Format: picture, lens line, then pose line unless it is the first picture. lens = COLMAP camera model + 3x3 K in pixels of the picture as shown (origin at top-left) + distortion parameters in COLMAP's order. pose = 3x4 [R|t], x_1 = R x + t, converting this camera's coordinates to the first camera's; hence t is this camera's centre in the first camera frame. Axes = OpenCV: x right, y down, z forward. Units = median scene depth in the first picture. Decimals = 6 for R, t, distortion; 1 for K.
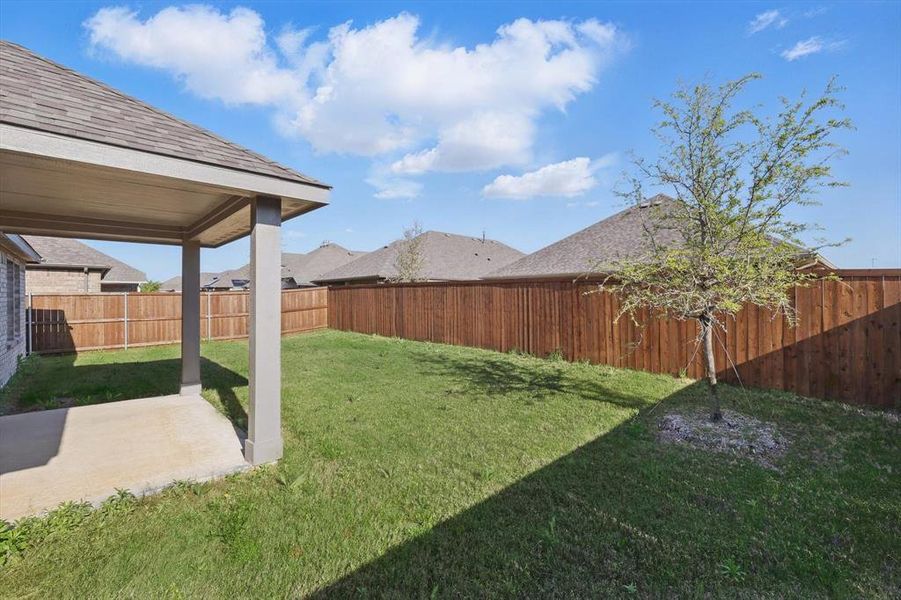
lens RADIAL K [[396.1, 0, 454.8], [0, 396.1, 295.7], [0, 0, 1]] dist [0.002596, 0.000268]
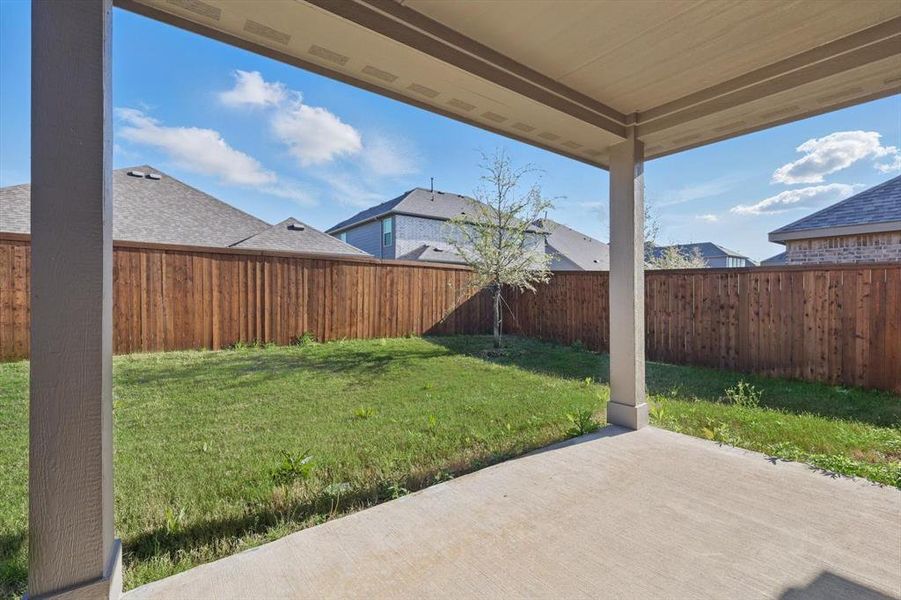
lens RADIAL K [[396.1, 0, 454.8], [0, 396.1, 295.7], [0, 0, 1]] dist [0.002596, 0.000268]
pose [[0.127168, 0.004131, 0.991873, -0.607714], [-0.000858, 0.999991, -0.004055, 0.053614], [-0.991881, -0.000335, 0.127171, 0.531614]]
